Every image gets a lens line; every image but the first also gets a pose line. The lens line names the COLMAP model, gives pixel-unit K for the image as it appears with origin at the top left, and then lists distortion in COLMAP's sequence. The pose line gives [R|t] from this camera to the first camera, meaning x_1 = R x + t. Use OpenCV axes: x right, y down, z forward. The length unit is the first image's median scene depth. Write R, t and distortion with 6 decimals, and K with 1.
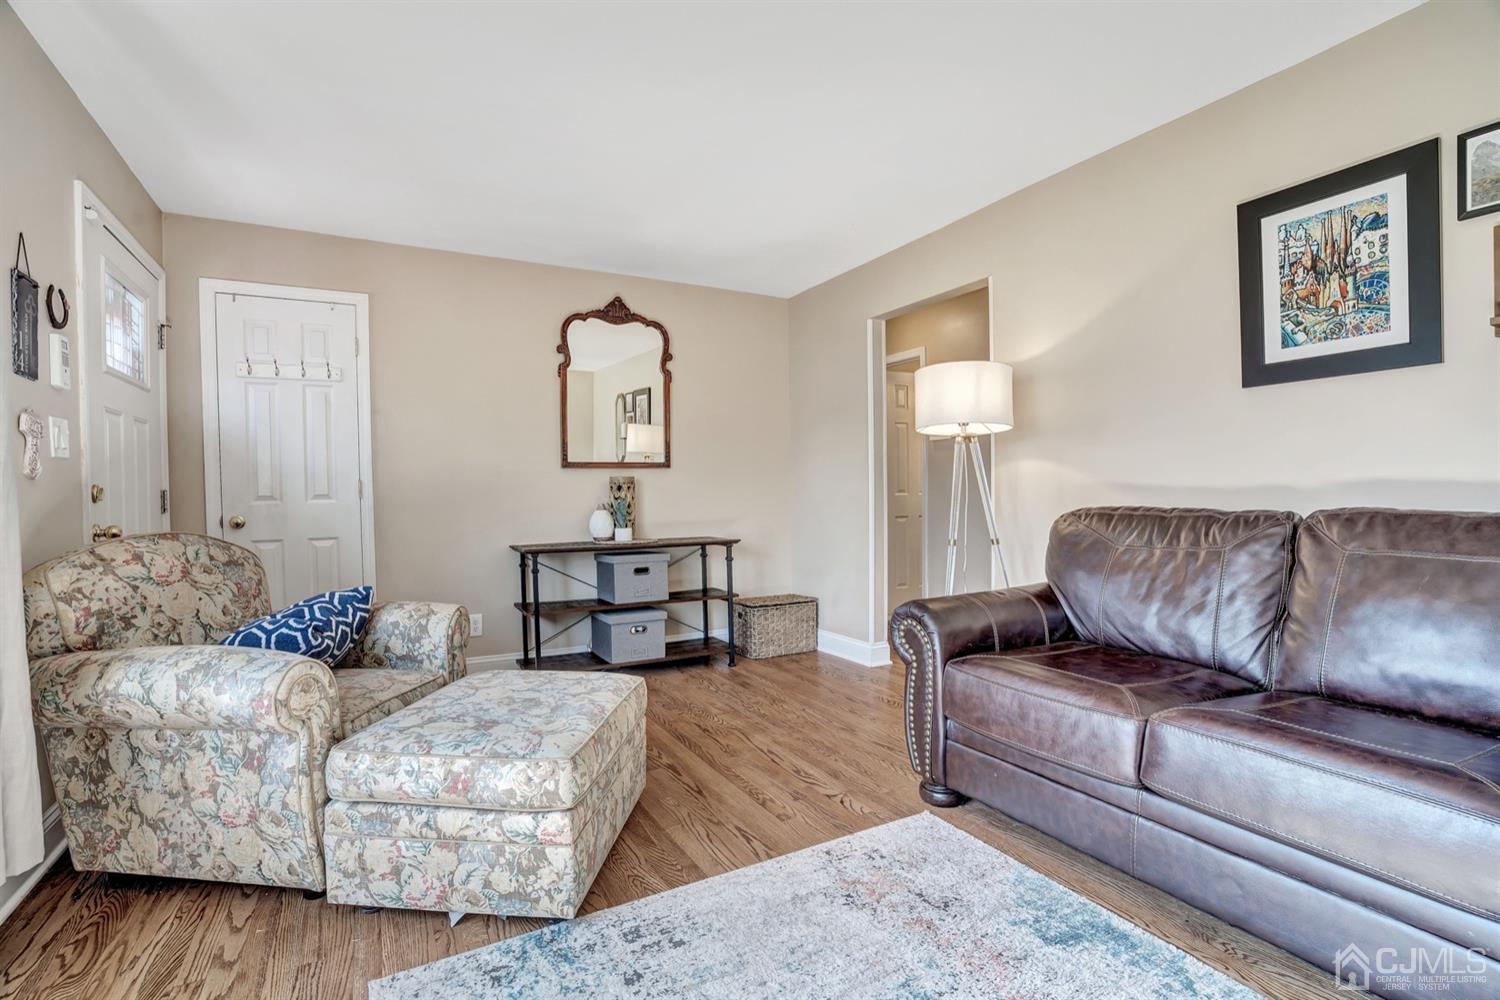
lens RADIAL K [[693.8, 0, 743.5], [0, 693.8, 508.7], [0, 0, 1]] dist [-0.068807, 0.026228]
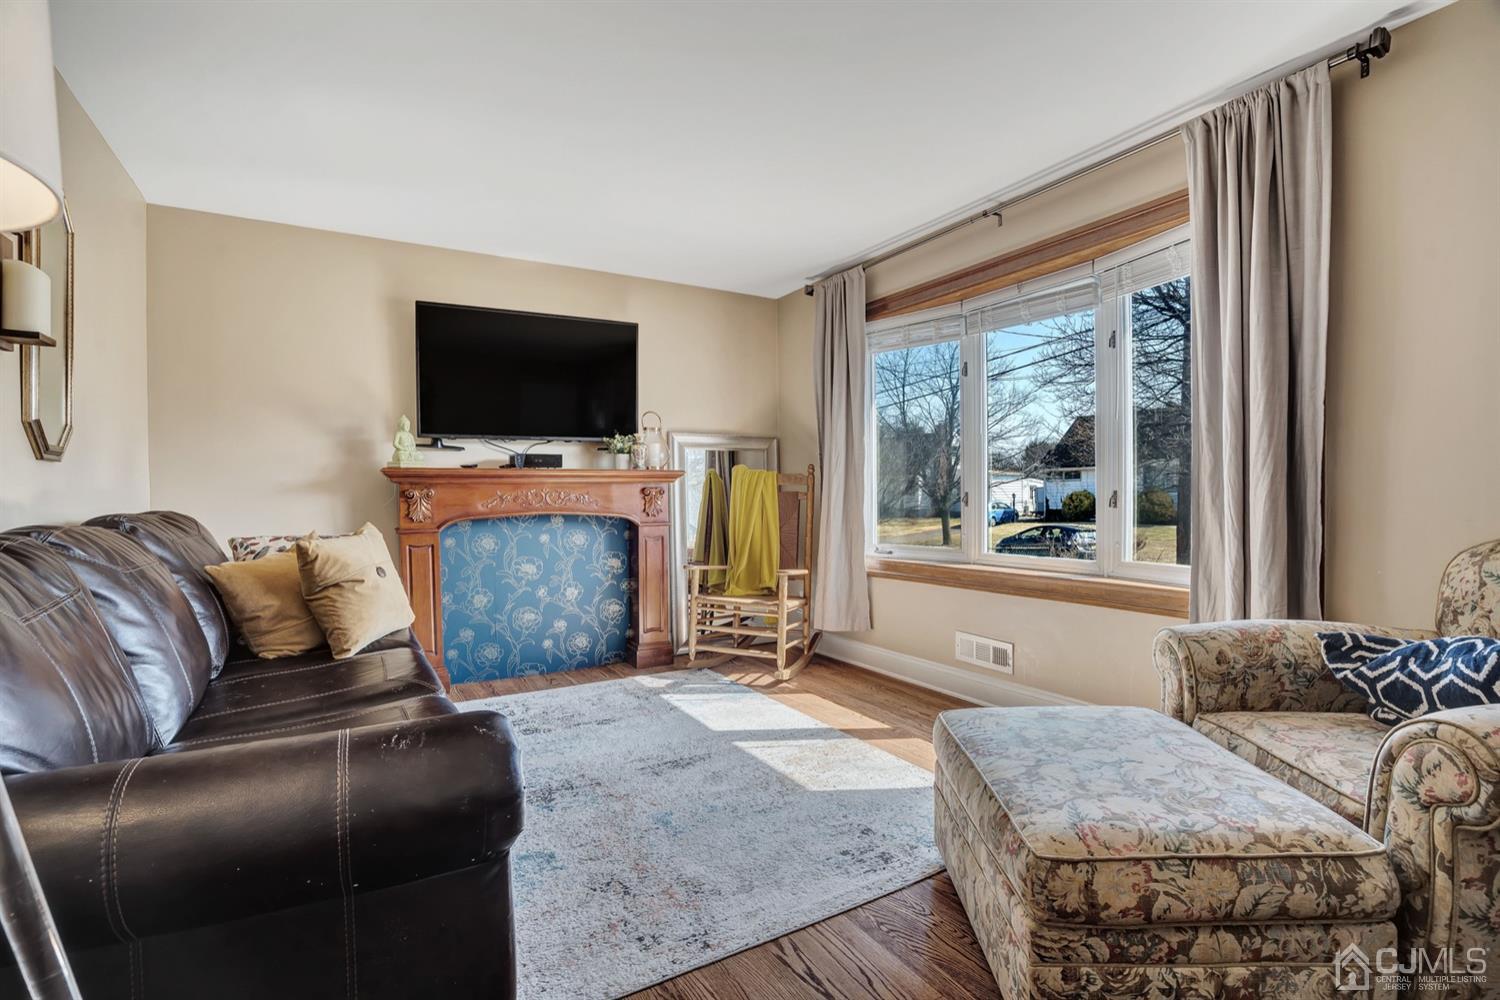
lens RADIAL K [[693.8, 0, 743.5], [0, 693.8, 508.7], [0, 0, 1]] dist [-0.068807, 0.026228]
pose [[-0.999230, 0.021883, -0.032573, 0.093360], [0.020432, 0.998813, 0.044213, -0.039266], [0.033502, 0.043513, -0.998491, 1.754939]]
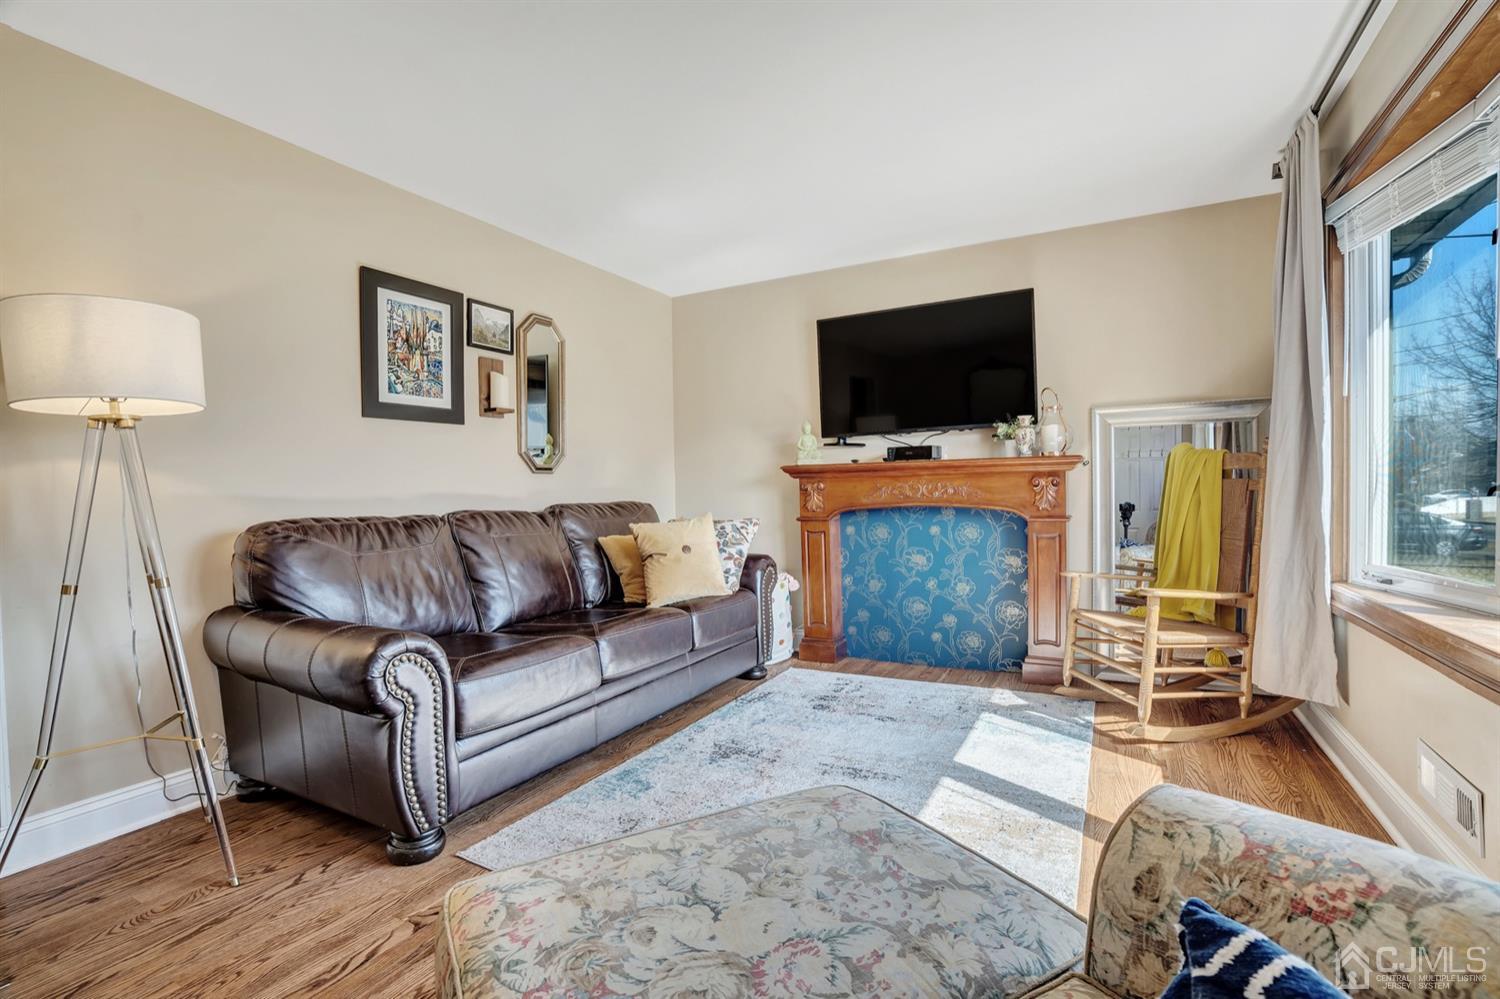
lens RADIAL K [[693.8, 0, 743.5], [0, 693.8, 508.2], [0, 0, 1]] dist [-0.068807, 0.026228]
pose [[-0.543685, 0.002492, 0.839285, -0.761459], [0.046760, 0.998532, 0.027326, -0.019794], [-0.837986, 0.054101, -0.543004, 1.274037]]
